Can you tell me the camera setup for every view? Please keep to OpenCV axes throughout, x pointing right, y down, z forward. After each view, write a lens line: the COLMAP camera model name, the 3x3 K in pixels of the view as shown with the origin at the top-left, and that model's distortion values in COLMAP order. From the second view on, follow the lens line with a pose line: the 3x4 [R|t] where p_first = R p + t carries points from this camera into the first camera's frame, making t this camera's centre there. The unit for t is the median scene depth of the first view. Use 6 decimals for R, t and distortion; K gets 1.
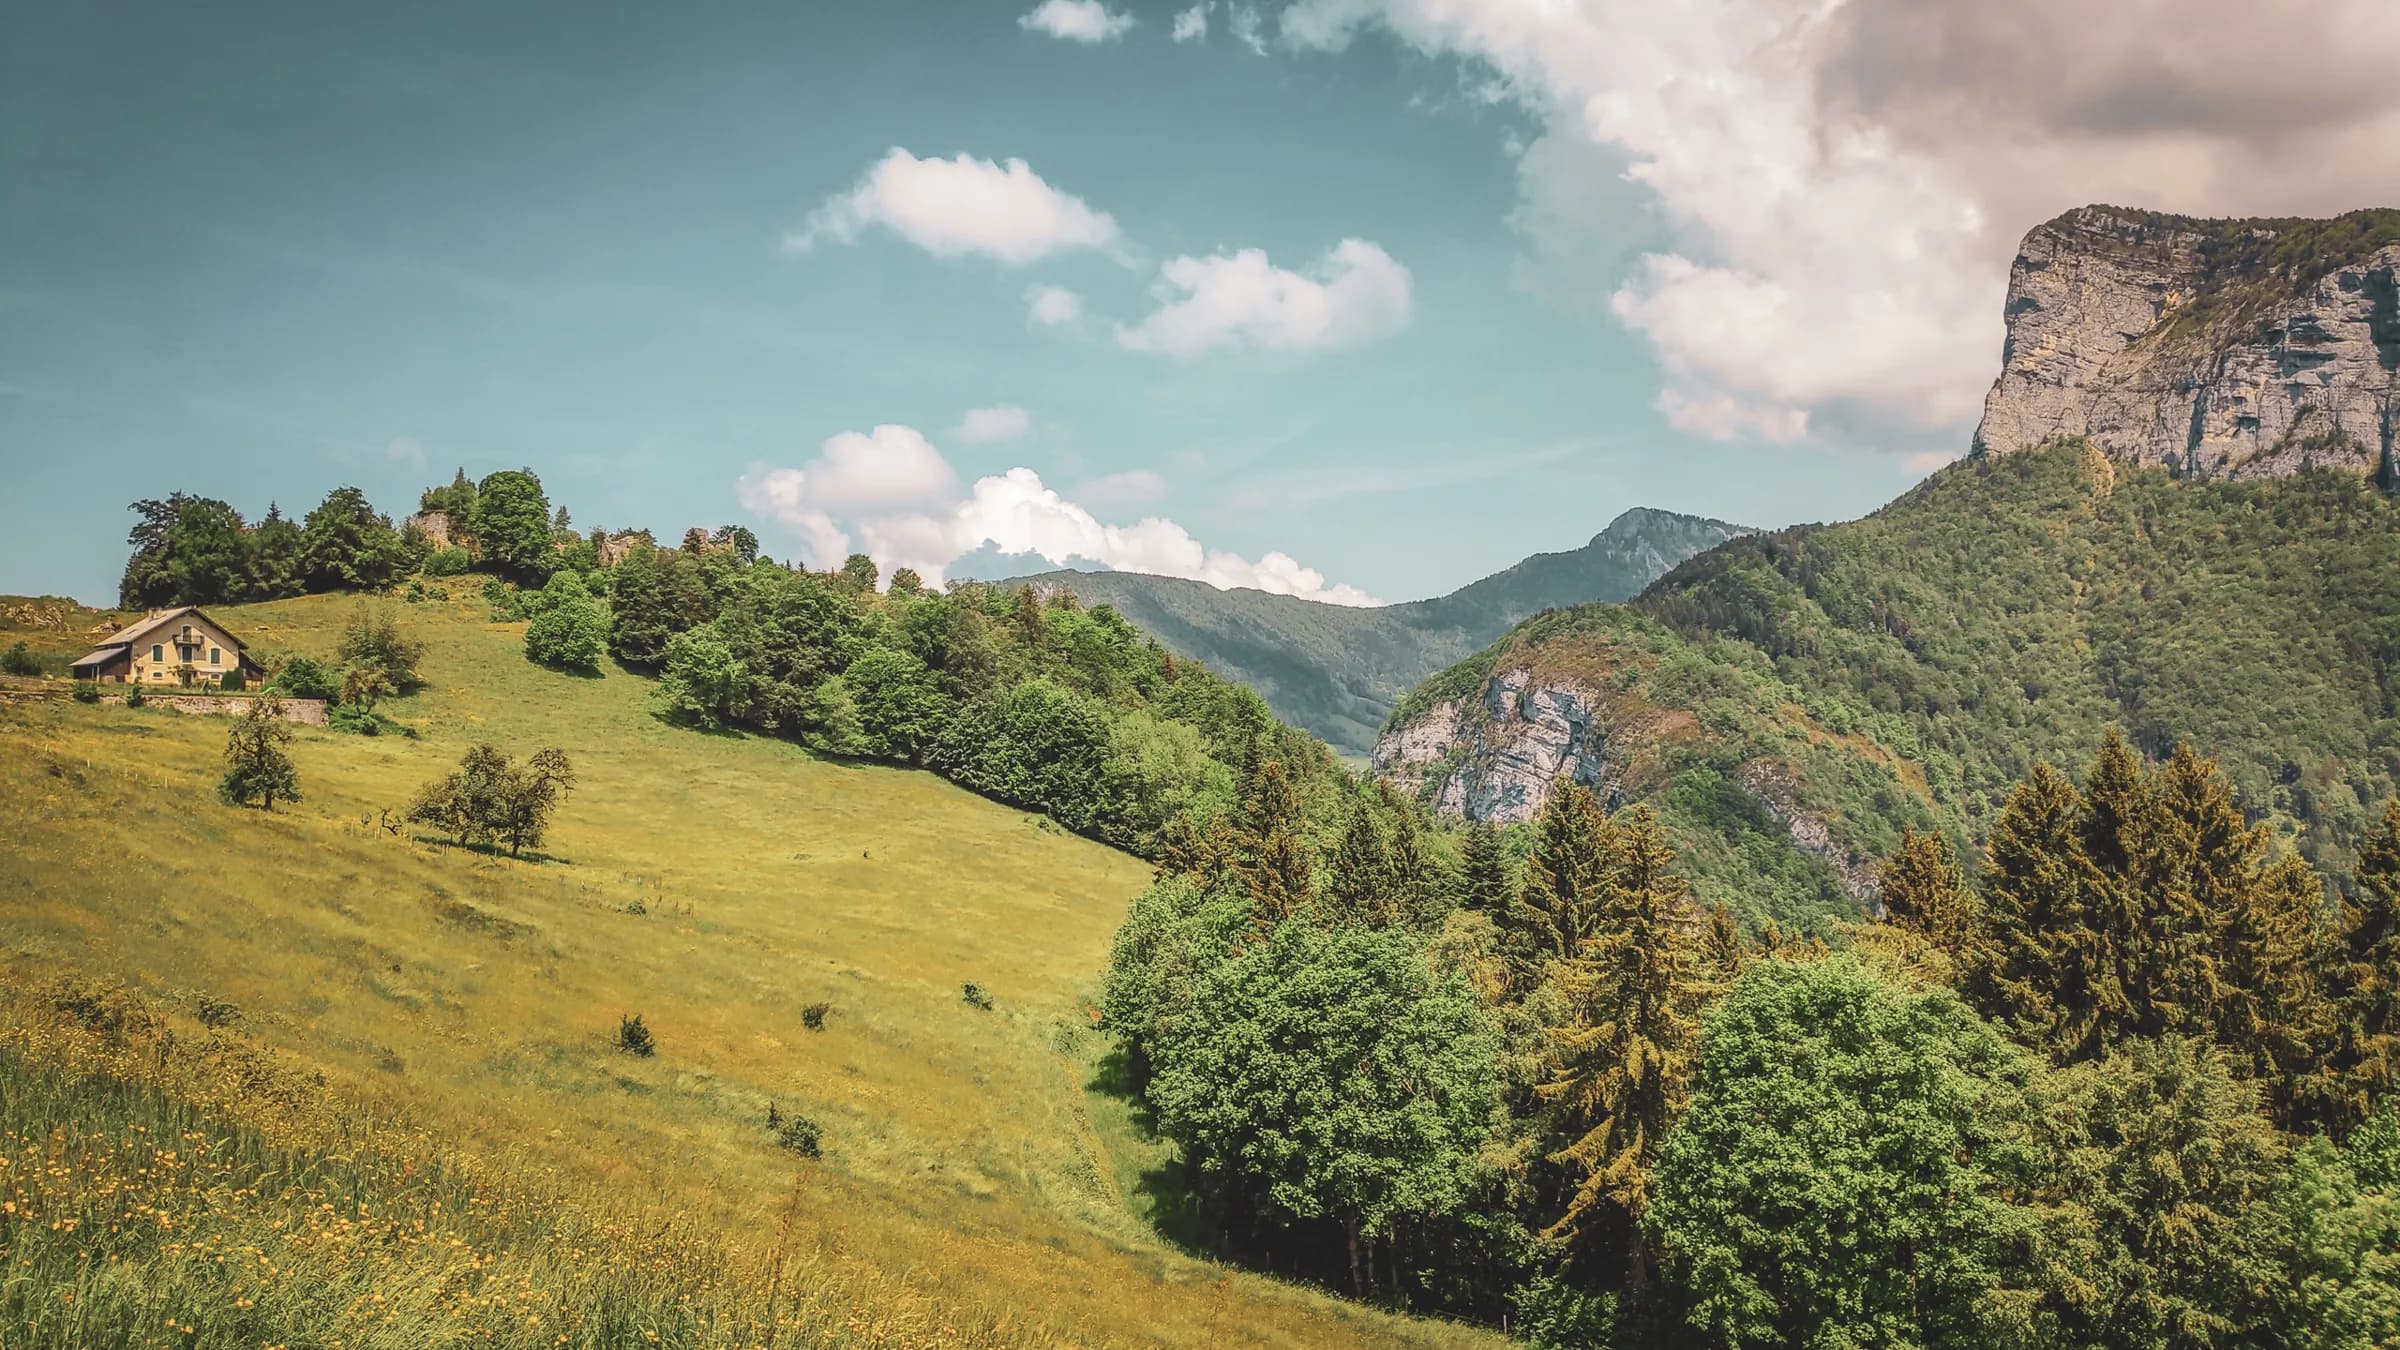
lens RADIAL K [[1726.7, 0, 1200.0], [0, 1726.7, 675.0], [0, 0, 1]] dist [0.035850, -0.064143]
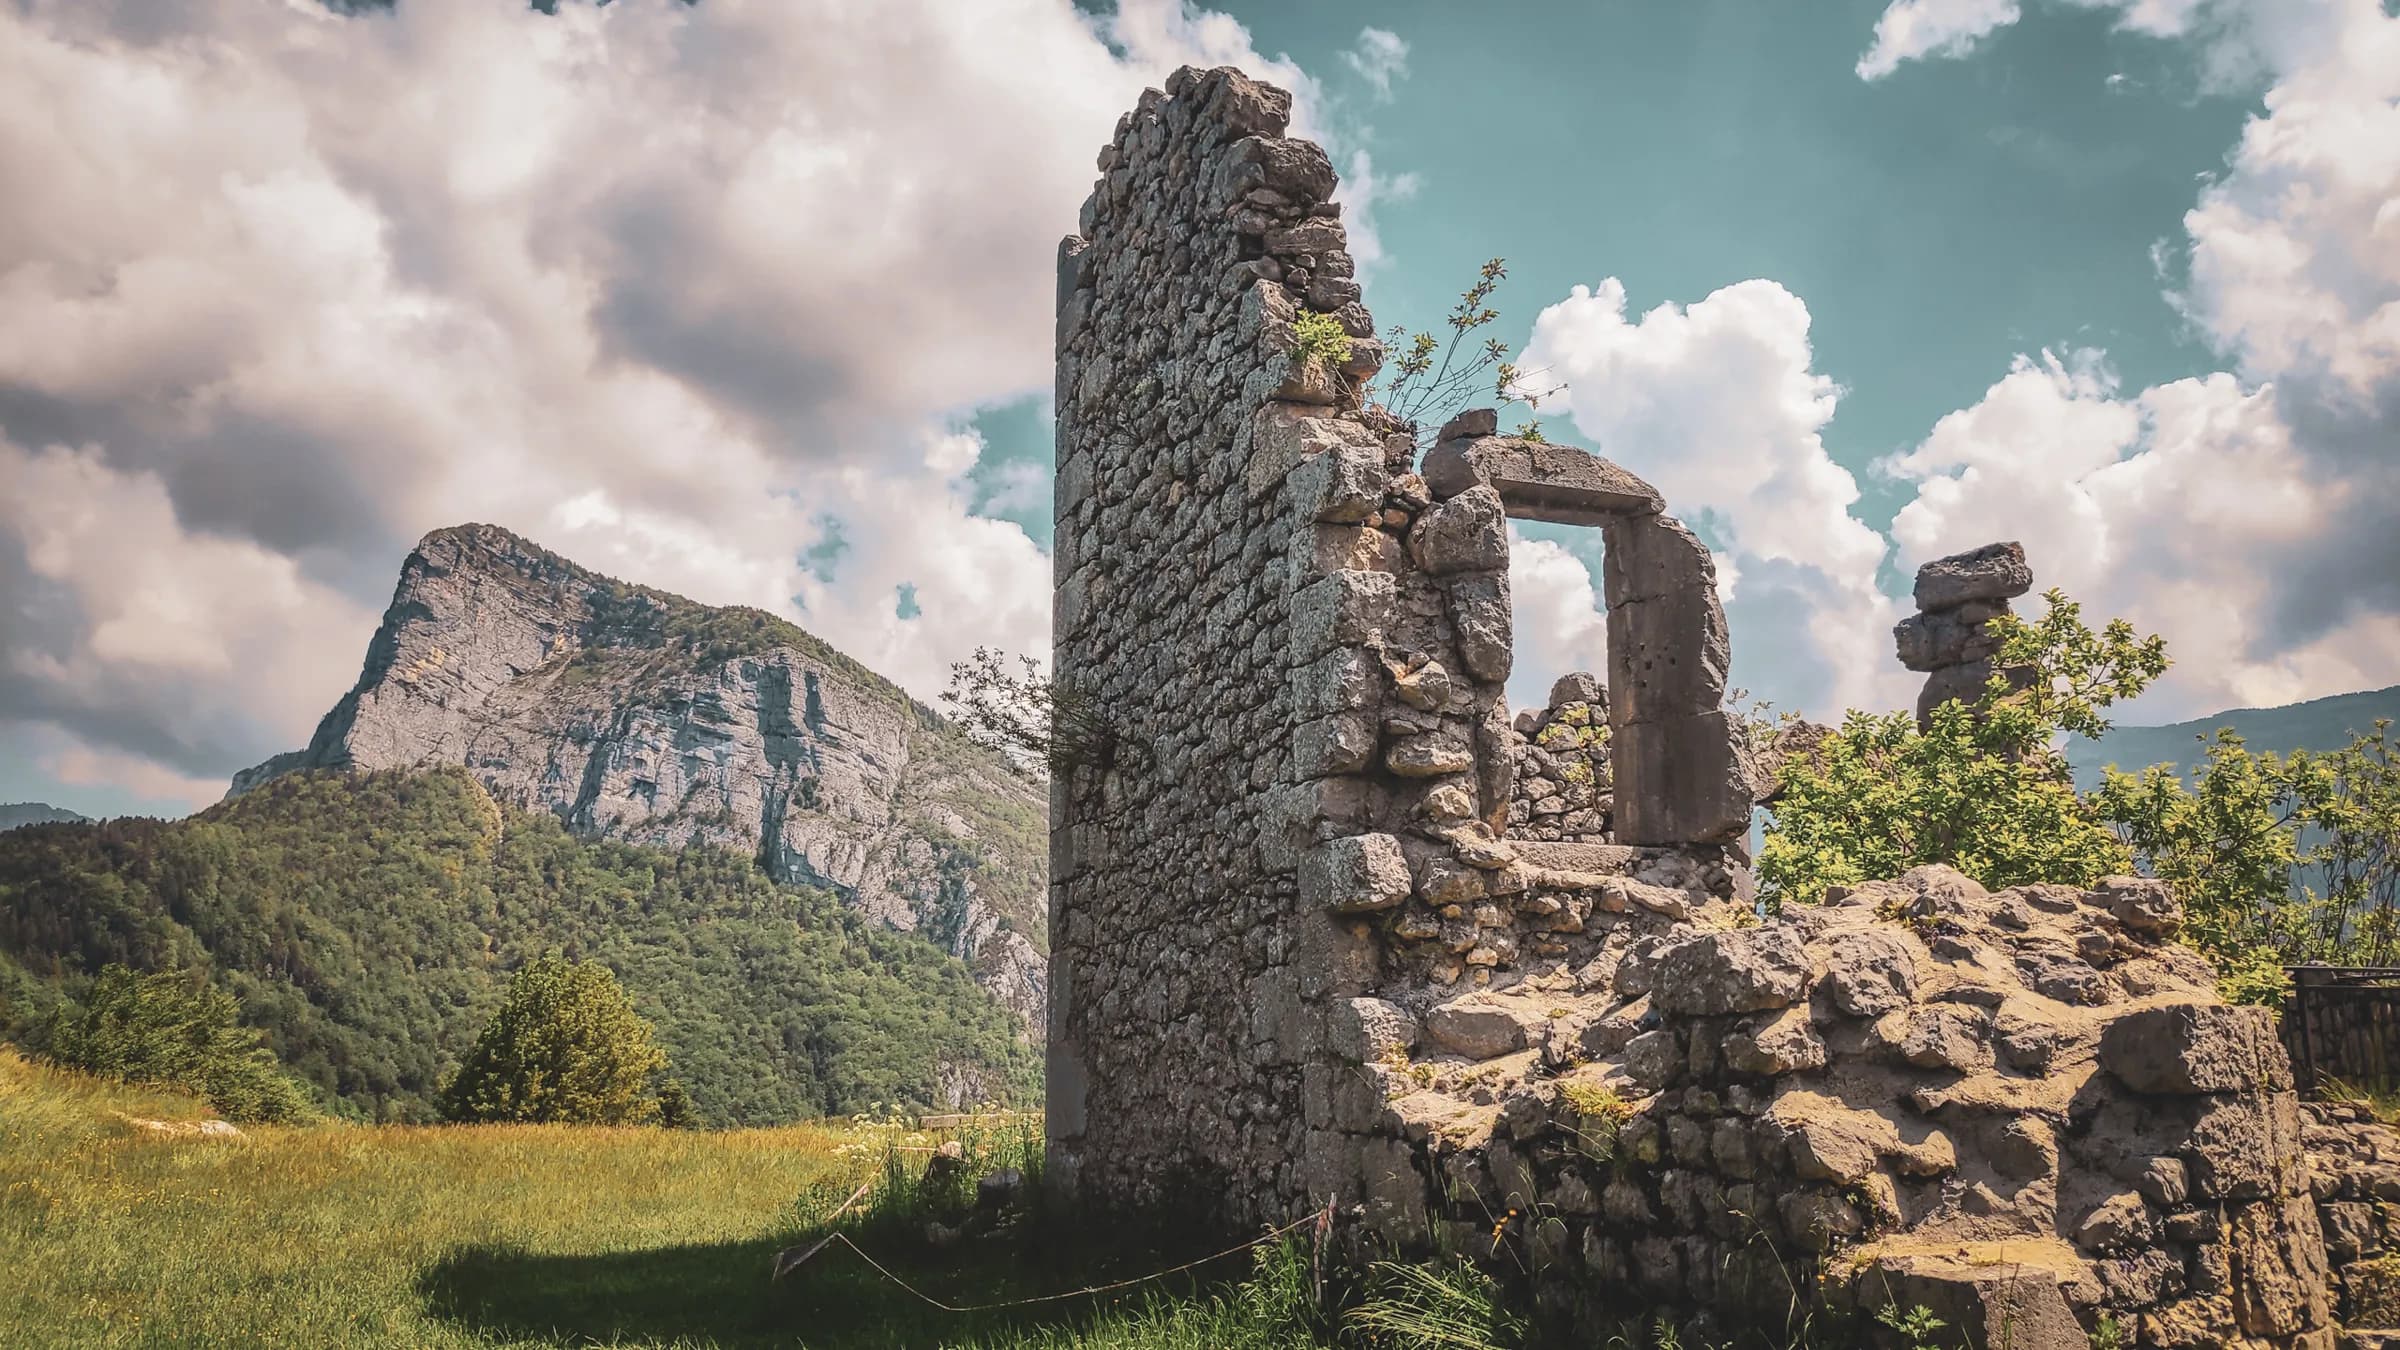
lens RADIAL K [[1726.7, 0, 1200.0], [0, 1726.7, 675.0], [0, 0, 1]] dist [0.035850, -0.064143]
pose [[0.490629, 0.220903, 0.842902, -0.083129], [-0.065725, 0.973958, -0.216993, -0.014465], [-0.868886, 0.051064, 0.492371, 0.237418]]
